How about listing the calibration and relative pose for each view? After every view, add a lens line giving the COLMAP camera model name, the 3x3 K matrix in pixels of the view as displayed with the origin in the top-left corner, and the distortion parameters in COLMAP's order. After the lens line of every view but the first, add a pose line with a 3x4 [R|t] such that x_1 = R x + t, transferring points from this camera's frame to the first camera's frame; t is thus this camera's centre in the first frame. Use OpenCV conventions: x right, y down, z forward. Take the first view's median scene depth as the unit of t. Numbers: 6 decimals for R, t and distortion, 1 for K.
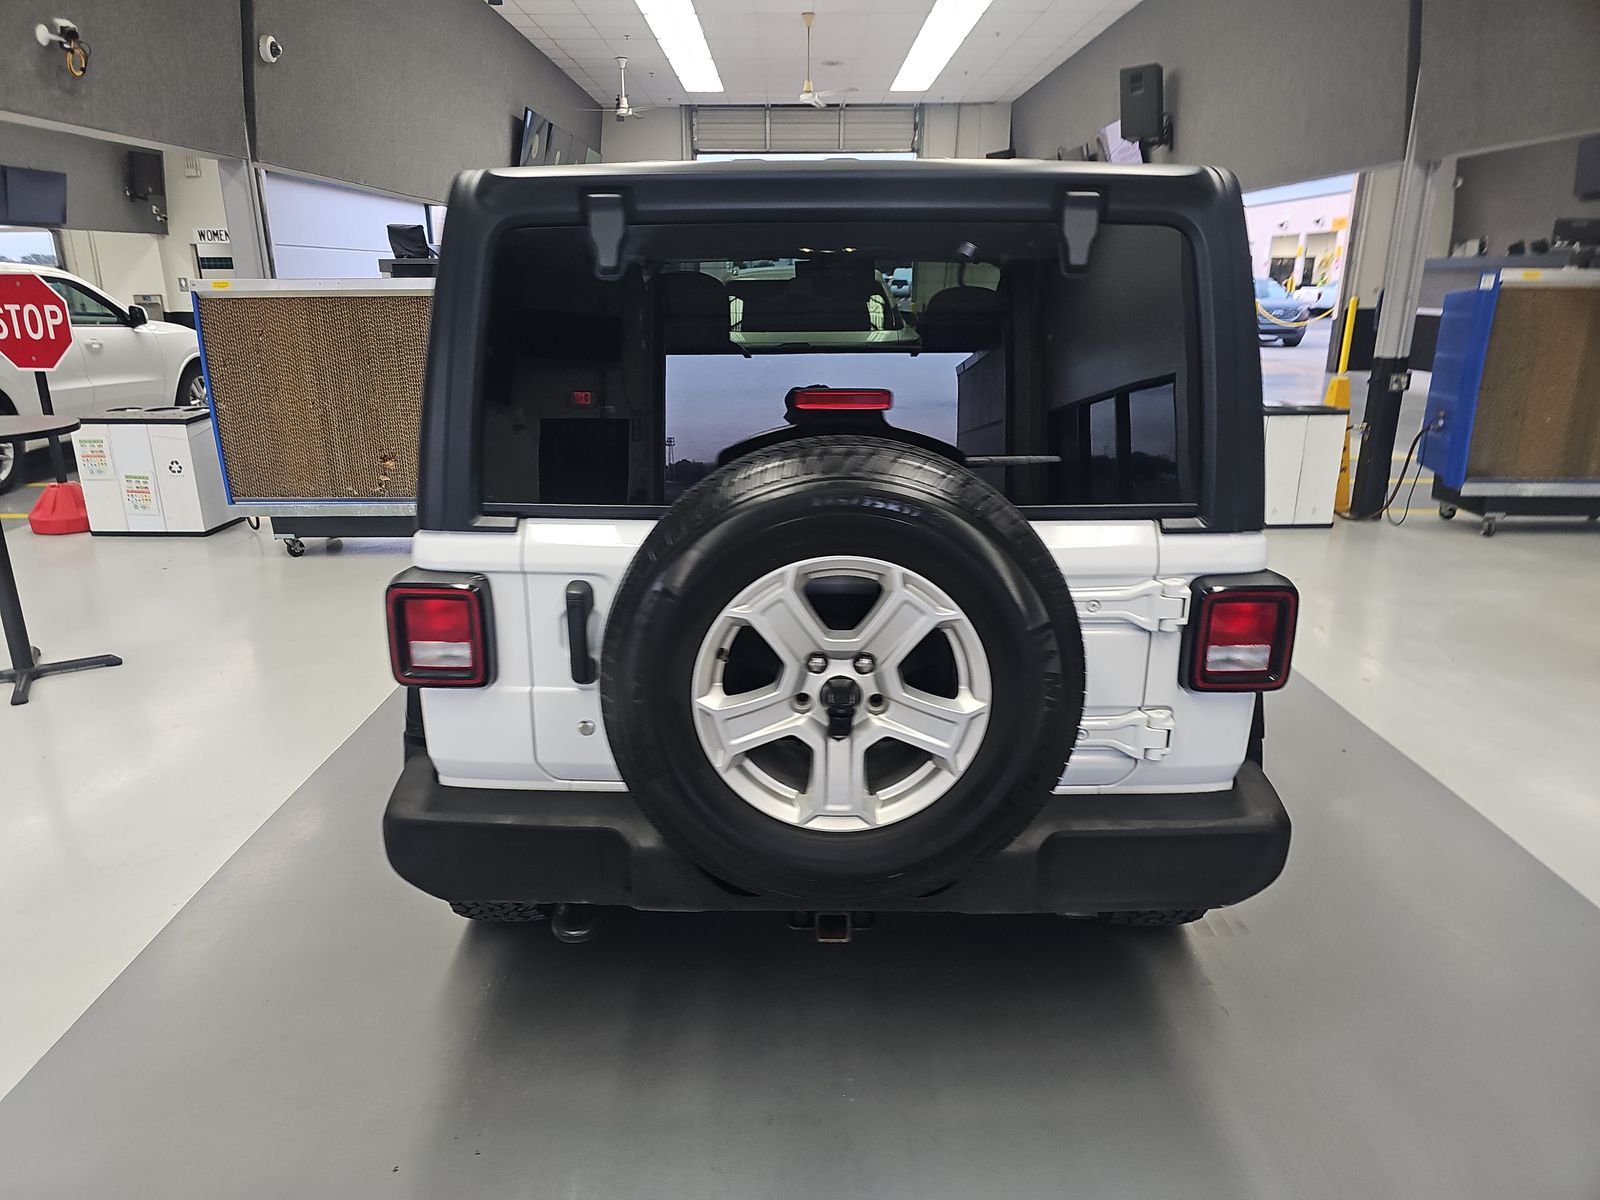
lens RADIAL K [[1065.1, 0, 800.0], [0, 1065.1, 600.0], [0, 0, 1]] dist [0.032307, -0.002535]
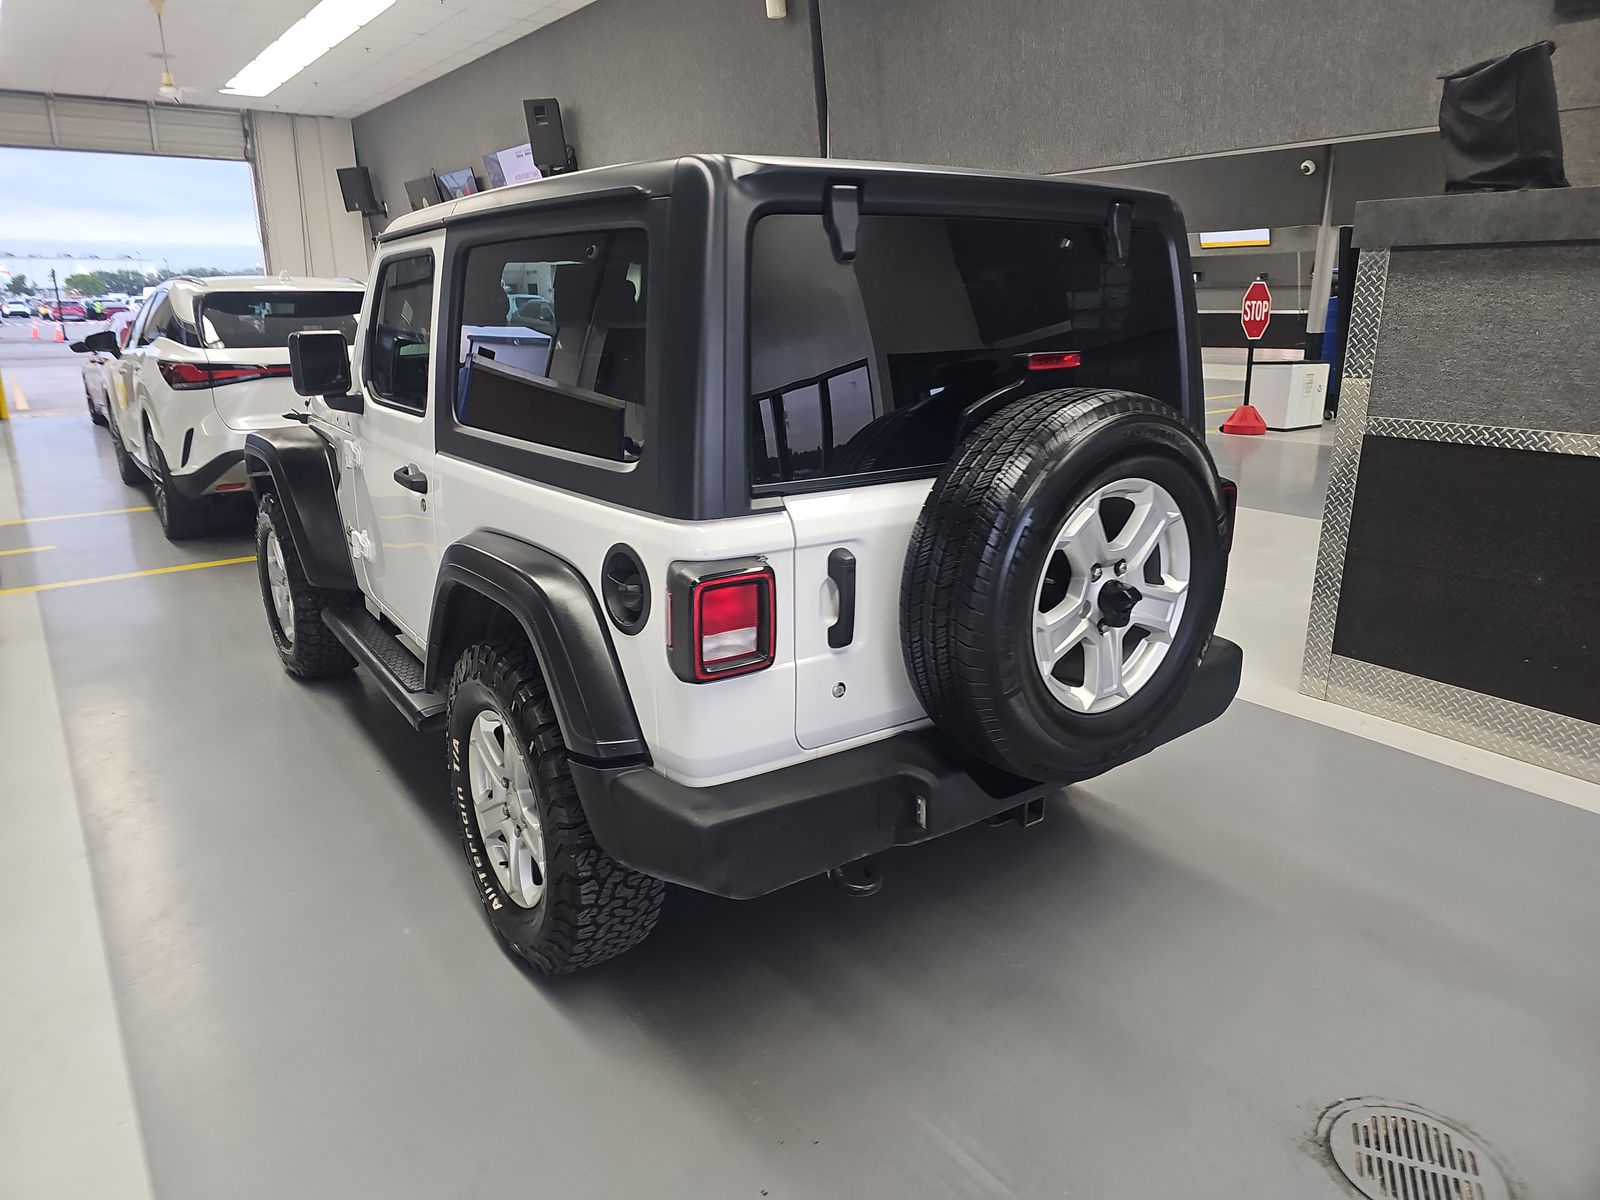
lens RADIAL K [[1088.5, 0, 799.9], [0, 1088.5, 611.7], [0, 0, 1]] dist [0.075030, -0.067158]
pose [[0.808748, -0.166156, 0.564198, -0.867670], [0.180474, 0.983097, 0.030821, 0.002585], [-0.559782, 0.076897, 0.825064, 0.133091]]
